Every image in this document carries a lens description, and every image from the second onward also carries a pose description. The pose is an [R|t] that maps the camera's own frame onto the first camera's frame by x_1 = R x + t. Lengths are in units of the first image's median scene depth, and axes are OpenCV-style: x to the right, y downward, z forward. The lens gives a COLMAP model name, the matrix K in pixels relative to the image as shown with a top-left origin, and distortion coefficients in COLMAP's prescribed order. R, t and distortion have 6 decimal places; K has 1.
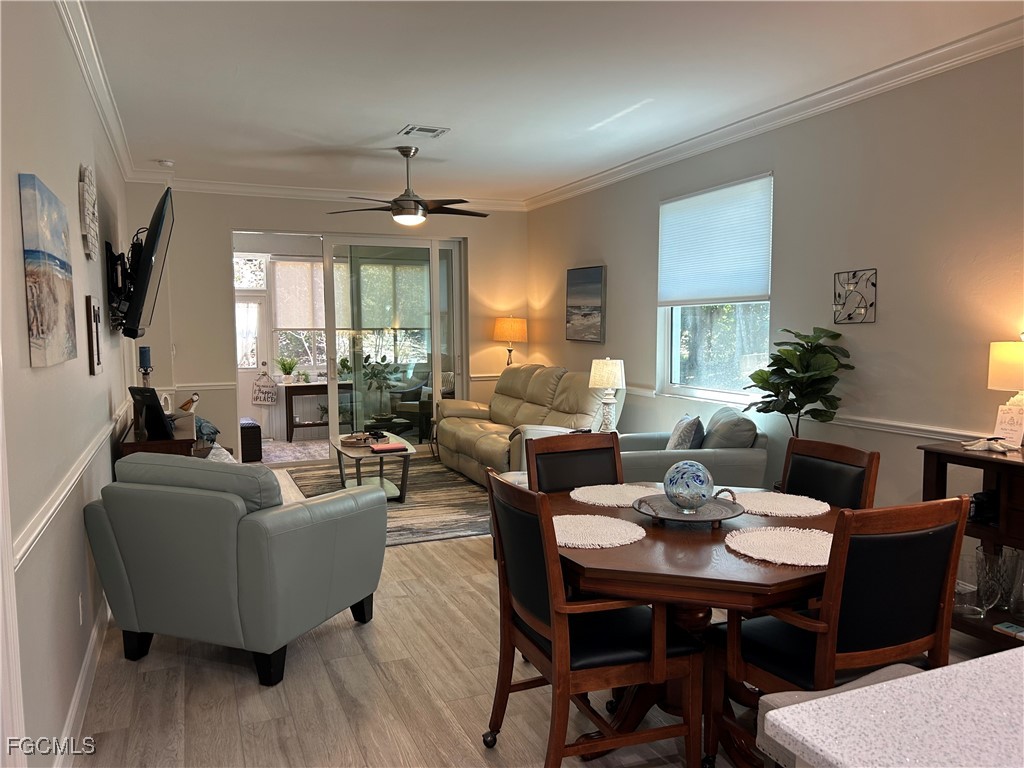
lens RADIAL K [[768.9, 0, 518.8], [0, 768.9, 384.5], [0, 0, 1]] dist [0.047282, -0.053550]
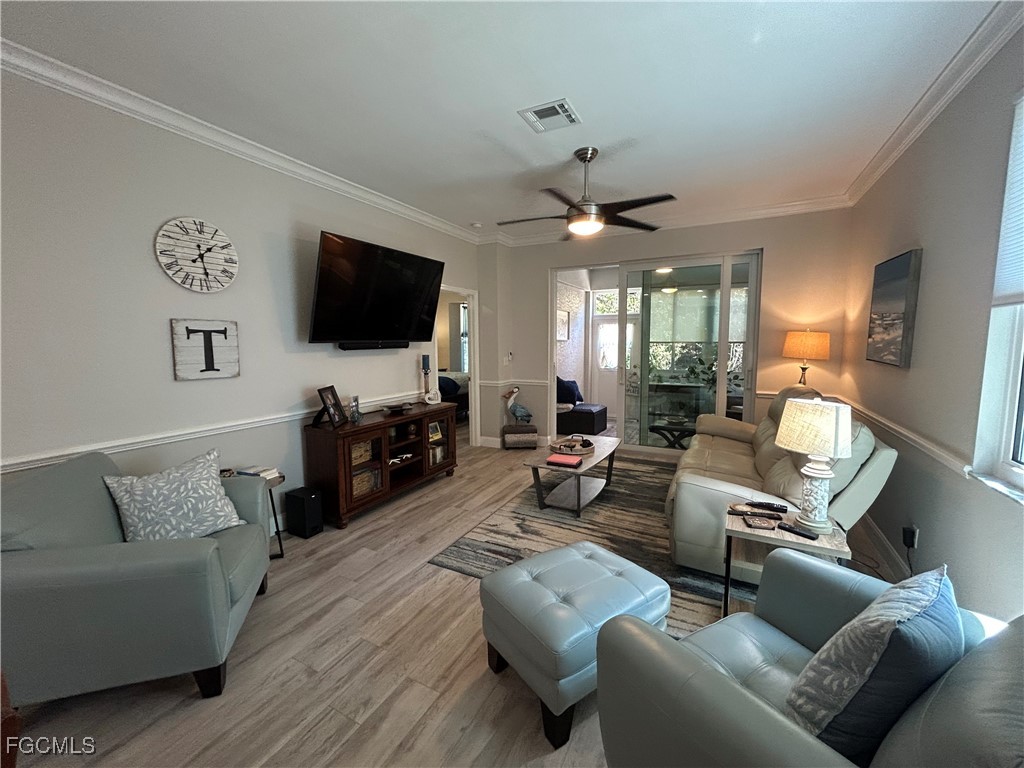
lens RADIAL K [[415.3, 0, 508.6], [0, 415.3, 382.1], [0, 0, 1]] dist [-0.000375, 0.000106]
pose [[0.625830, 0.082767, -0.775556, 0.278873], [-0.060796, 0.996505, 0.057288, -0.066956], [0.777586, 0.011298, 0.628674, 0.818843]]
